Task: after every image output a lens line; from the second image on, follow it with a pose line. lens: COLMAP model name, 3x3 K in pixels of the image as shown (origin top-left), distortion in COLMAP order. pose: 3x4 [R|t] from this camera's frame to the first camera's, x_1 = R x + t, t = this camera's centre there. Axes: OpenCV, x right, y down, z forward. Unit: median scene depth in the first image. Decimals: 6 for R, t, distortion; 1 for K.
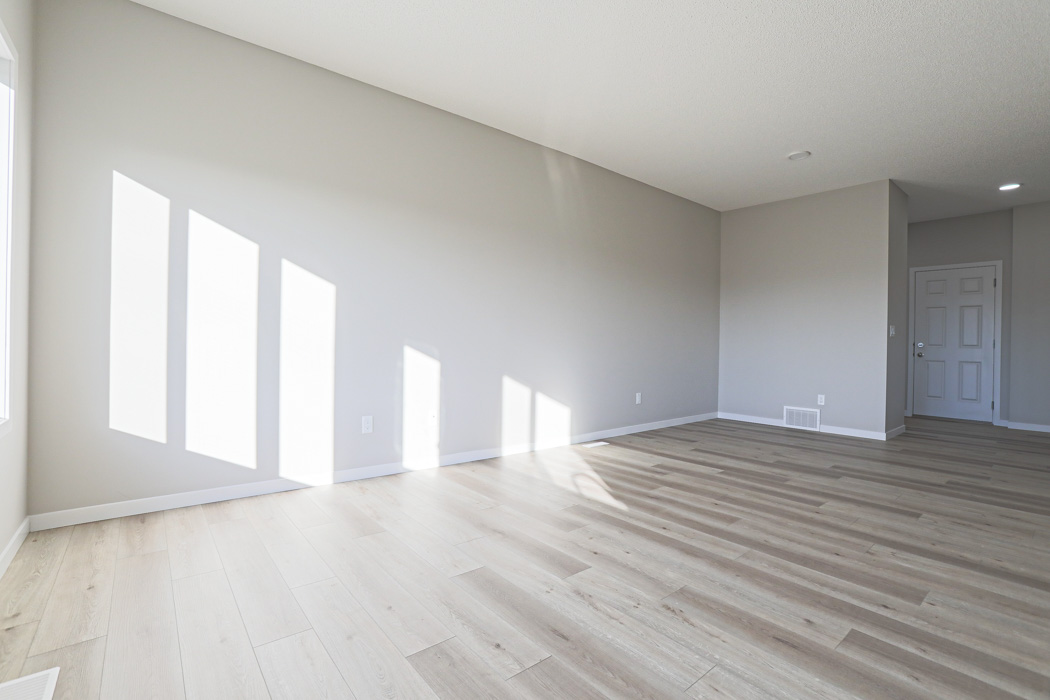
lens RADIAL K [[479.6, 0, 515.8], [0, 479.6, 342.5], [0, 0, 1]] dist [-0.081599, 0.033616]
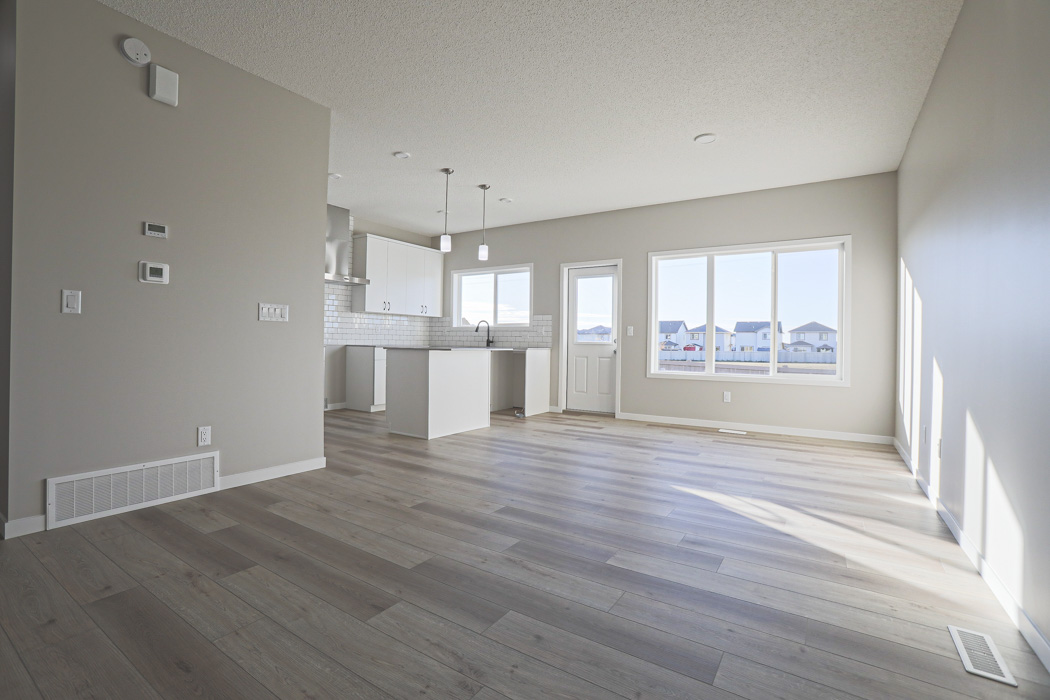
lens RADIAL K [[479.6, 0, 515.8], [0, 479.6, 342.5], [0, 0, 1]] dist [-0.081599, 0.033616]
pose [[-0.954910, -0.031606, -0.295207, 1.099734], [-0.032173, 0.999478, -0.002939, 0.012360], [0.295146, 0.006691, -0.955429, 2.293974]]
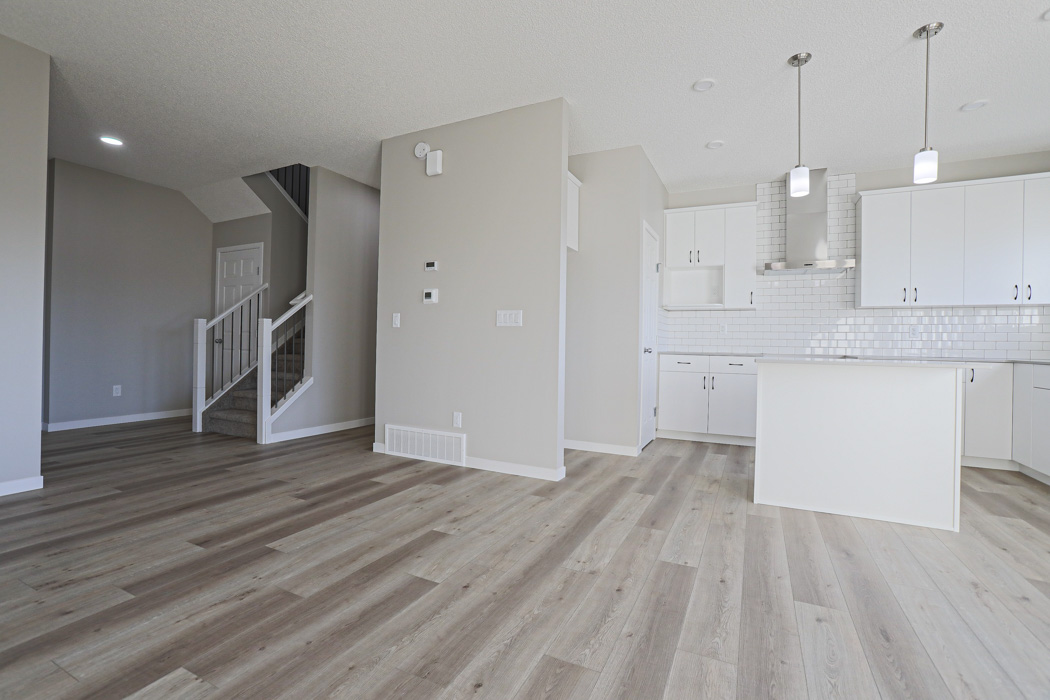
lens RADIAL K [[481.6, 0, 516.7], [0, 481.6, 341.1], [0, 0, 1]] dist [-0.066528, 0.026545]
pose [[-0.411763, -0.019620, 0.911080, -0.005312], [-0.022310, 0.999686, 0.011445, -0.002695], [-0.911018, -0.015614, -0.412072, 1.380381]]
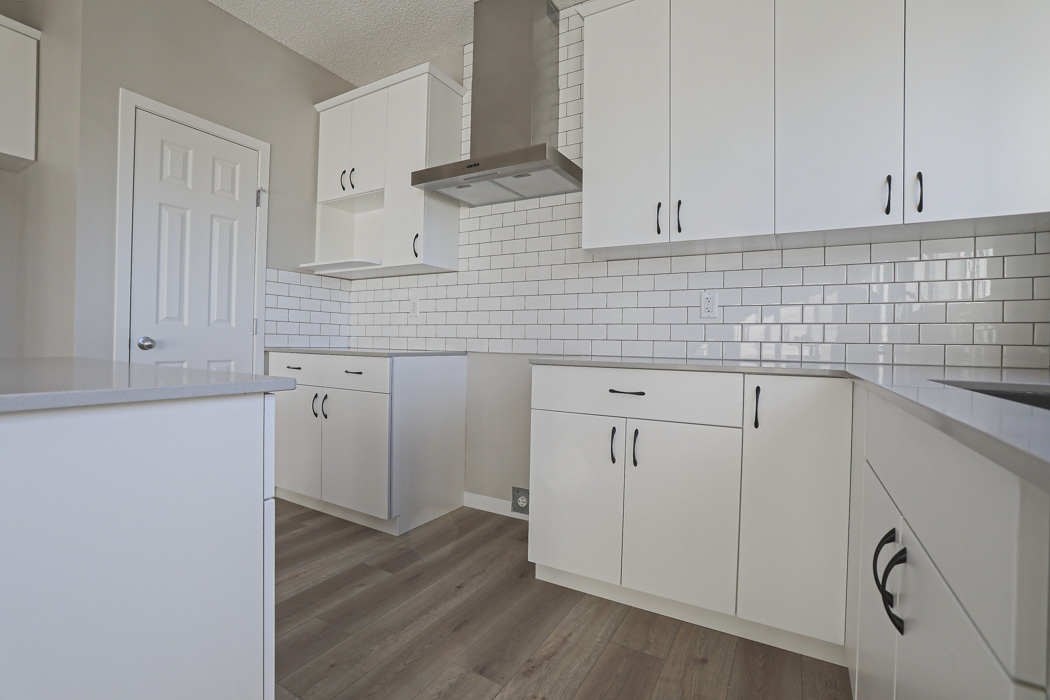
lens RADIAL K [[472.7, 0, 518.0], [0, 472.7, 349.9], [0, 0, 1]] dist [-0.097772, 0.040028]
pose [[-0.355535, -0.040391, 0.933790, 0.357762], [-0.022406, 0.999147, 0.034687, 0.007484], [-0.934394, -0.008590, -0.356137, -0.215850]]
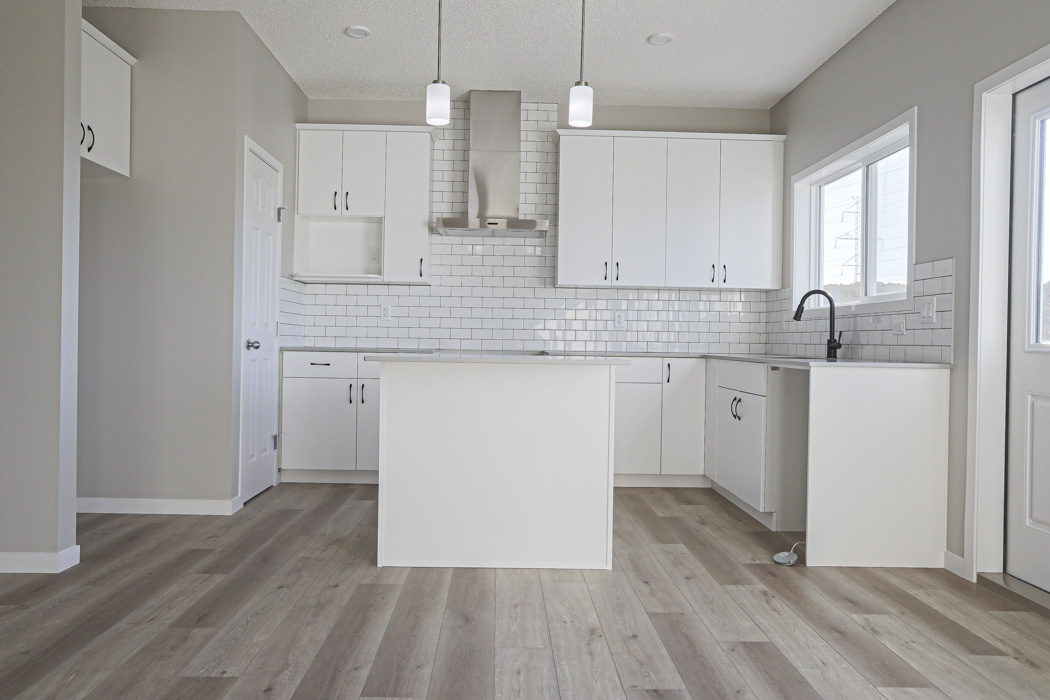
lens RADIAL K [[772.6, 0, 519.8], [0, 772.6, 342.1], [0, 0, 1]] dist [-0.050326, 0.087852]
pose [[-0.792924, -0.030996, 0.608532, -0.175385], [-0.029053, 0.999493, 0.013053, -0.006362], [-0.608628, -0.007330, -0.793422, 1.243140]]
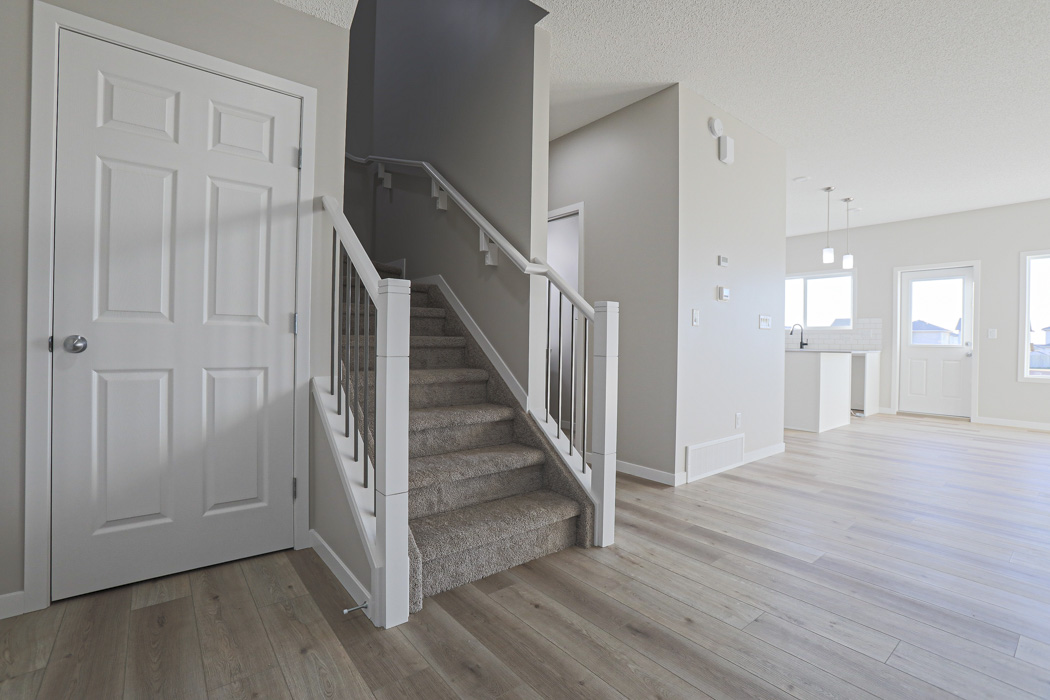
lens RADIAL K [[479.6, 0, 515.8], [0, 479.6, 342.5], [0, 0, 1]] dist [-0.081599, 0.033616]
pose [[-0.999334, -0.031625, 0.018183, 2.223059], [-0.031507, 0.999481, 0.006772, 0.032534], [-0.018388, 0.006194, -0.999812, 2.469103]]
